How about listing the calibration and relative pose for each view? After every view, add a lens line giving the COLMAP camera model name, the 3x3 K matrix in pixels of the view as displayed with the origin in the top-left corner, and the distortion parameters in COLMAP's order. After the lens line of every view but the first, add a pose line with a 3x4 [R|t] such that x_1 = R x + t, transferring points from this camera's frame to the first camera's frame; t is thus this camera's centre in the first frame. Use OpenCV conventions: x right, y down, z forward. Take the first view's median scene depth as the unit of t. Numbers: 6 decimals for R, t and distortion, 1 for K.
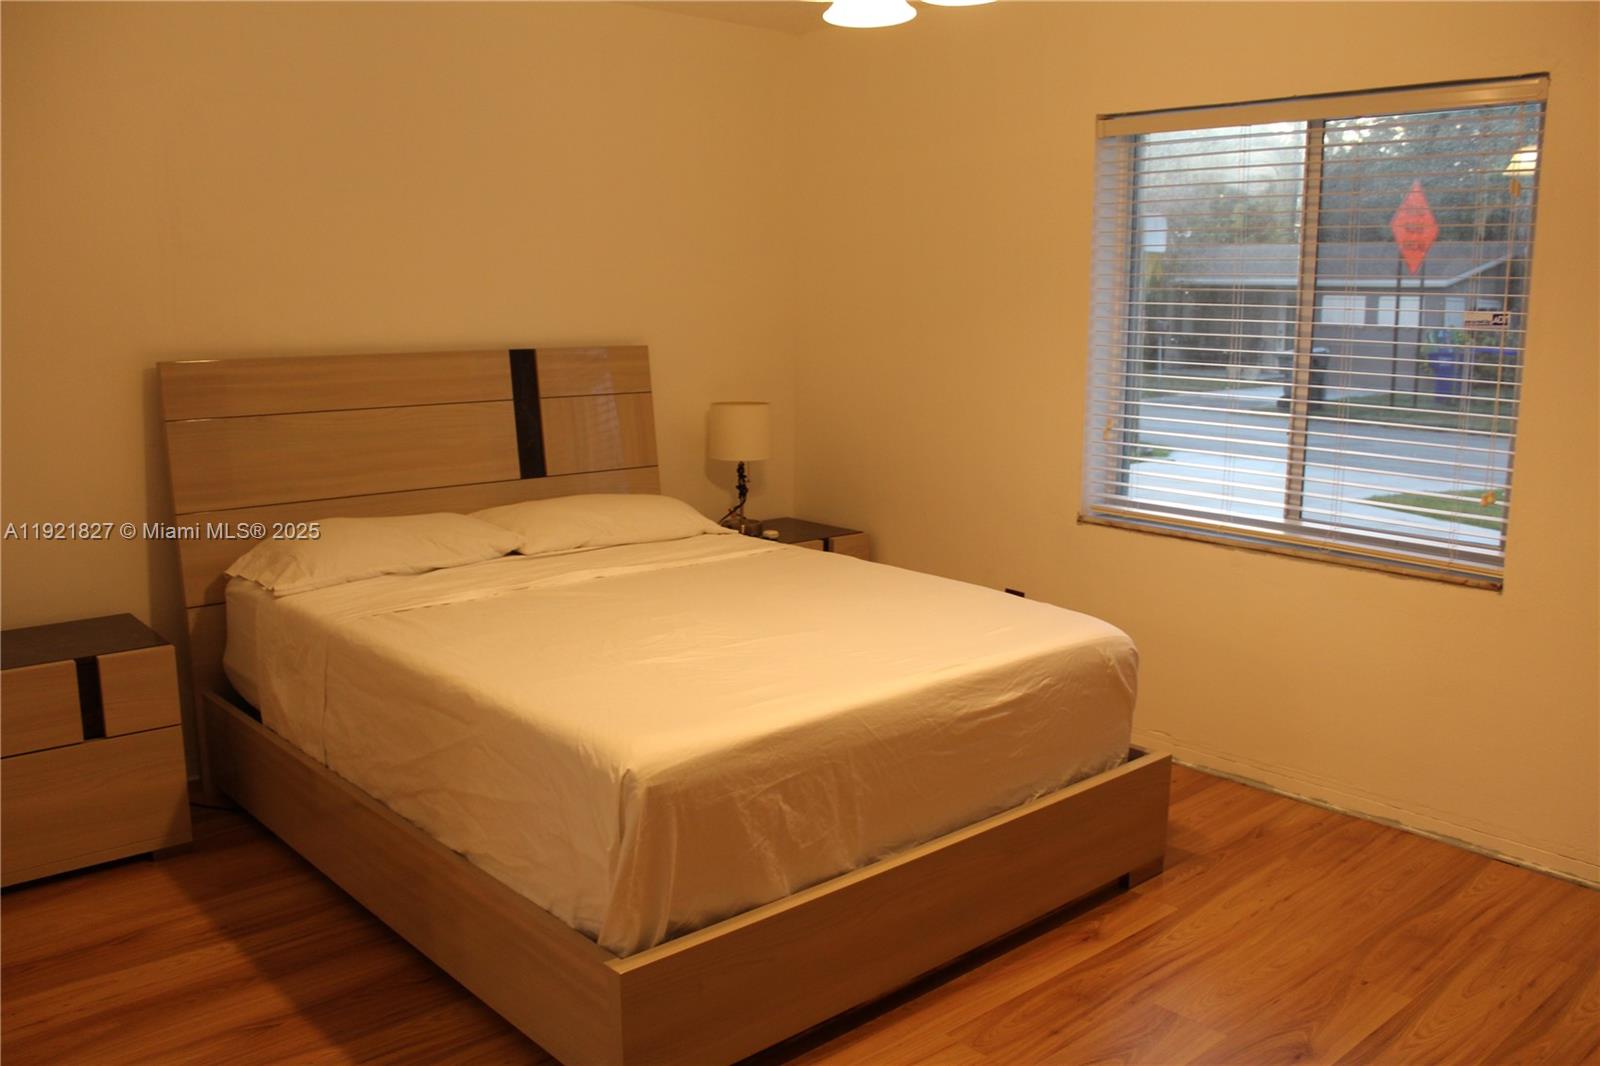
lens RADIAL K [[1342.7, 0, 809.2], [0, 1342.7, 538.2], [0, 0, 1]] dist [-0.121282, 0.103786]
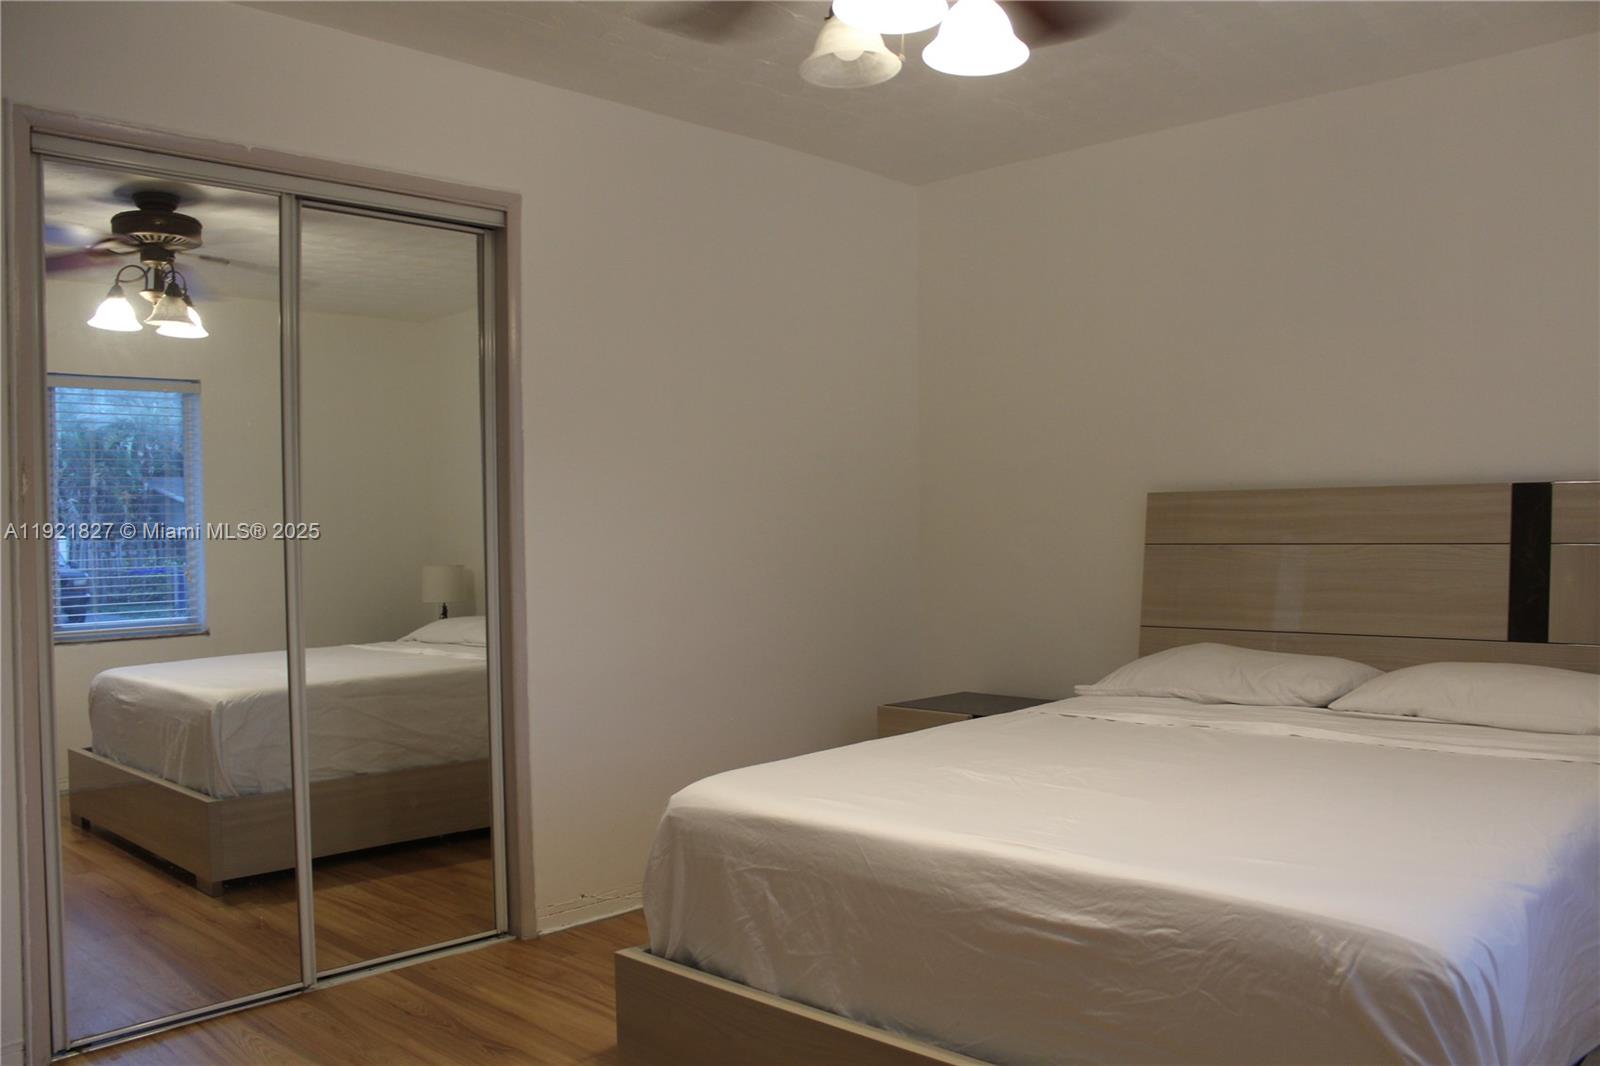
lens RADIAL K [[1342.7, 0, 809.5], [0, 1342.7, 530.9], [0, 0, 1]] dist [-0.121282, 0.103786]
pose [[0.075500, -0.001634, -0.997144, 0.863719], [-0.159456, 0.987110, -0.013691, -0.050795], [0.984314, 0.160034, 0.074267, 0.819036]]
